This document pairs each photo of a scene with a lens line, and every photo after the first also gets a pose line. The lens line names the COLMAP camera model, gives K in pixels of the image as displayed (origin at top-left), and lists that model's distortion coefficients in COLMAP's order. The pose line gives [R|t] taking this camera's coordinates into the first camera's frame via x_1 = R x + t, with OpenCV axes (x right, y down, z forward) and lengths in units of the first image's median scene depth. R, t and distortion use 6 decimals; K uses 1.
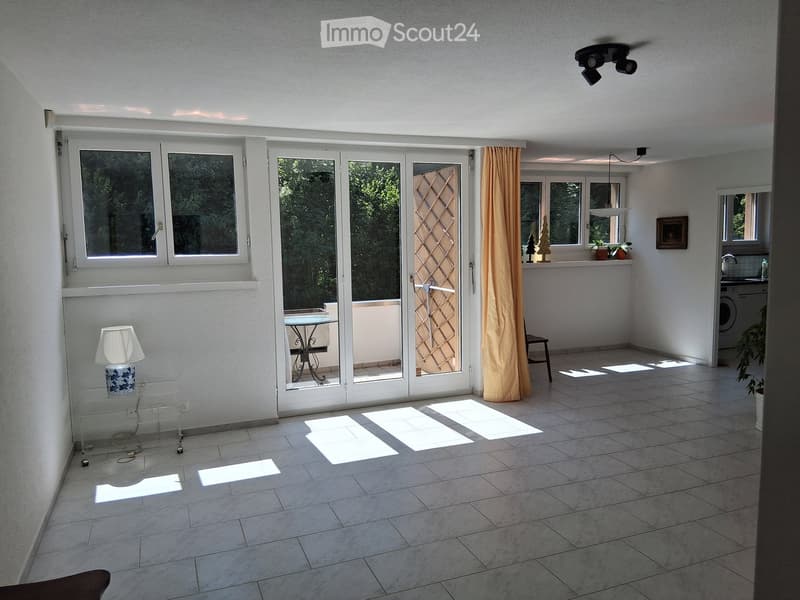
lens RADIAL K [[599.9, 0, 400.0], [0, 599.9, 300.0], [0, 0, 1]] dist [0.127655, -0.220991]
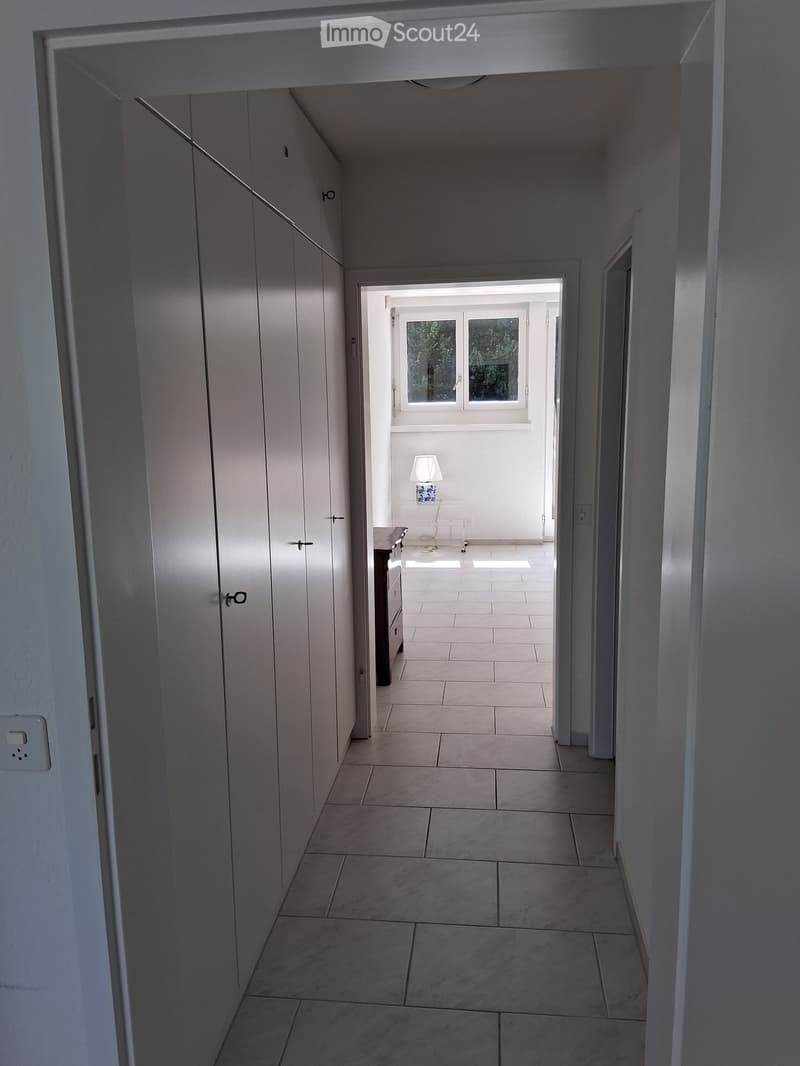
lens RADIAL K [[799.4, 0, 400.0], [0, 799.4, 533.0], [0, 0, 1]] dist [0.127655, -0.220991]
pose [[0.884361, 0.080186, -0.459865, 0.302894], [-0.042976, 0.994938, 0.090840, 0.053910], [0.464821, -0.060572, 0.883330, -0.577563]]
